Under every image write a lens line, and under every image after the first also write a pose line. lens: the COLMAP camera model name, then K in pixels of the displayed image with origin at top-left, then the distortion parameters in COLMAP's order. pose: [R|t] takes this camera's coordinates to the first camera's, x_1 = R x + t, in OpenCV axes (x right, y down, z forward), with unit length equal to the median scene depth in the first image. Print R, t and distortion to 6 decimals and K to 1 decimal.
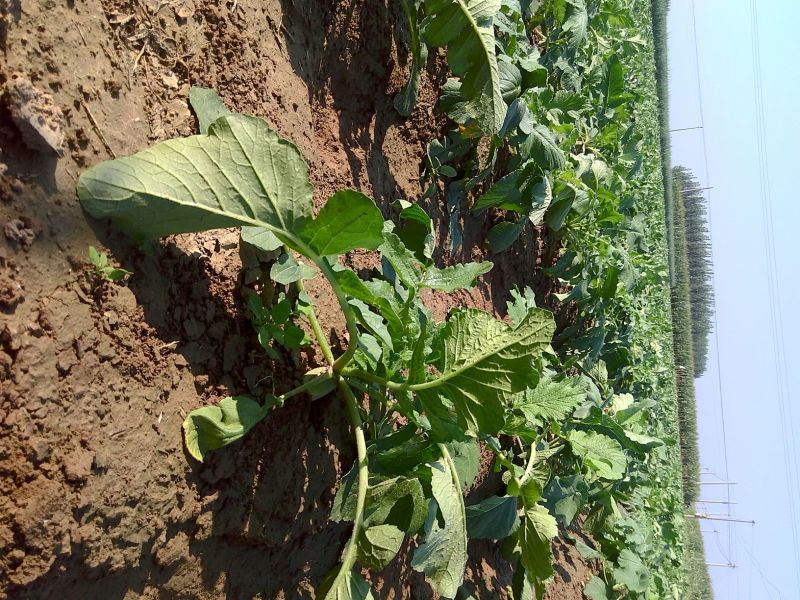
lens RADIAL K [[748.1, 0, 400.0], [0, 748.1, 300.0], [0, 0, 1]] dist [0.120616, -0.294426]
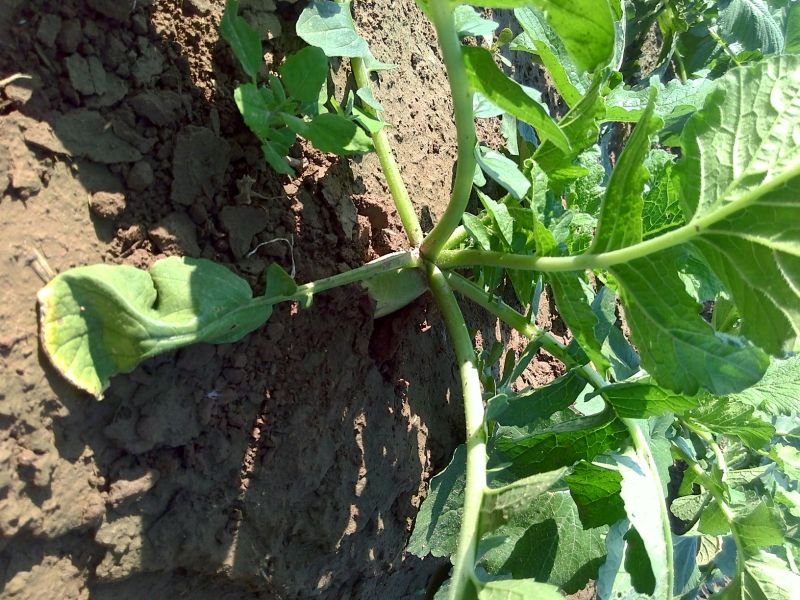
lens RADIAL K [[748.1, 0, 400.0], [0, 748.1, 300.0], [0, 0, 1]] dist [0.120616, -0.294426]
pose [[0.989898, 0.038653, -0.136413, -0.036070], [-0.042768, 0.998710, -0.027366, 0.149175], [0.135179, 0.032924, 0.990274, 0.544776]]
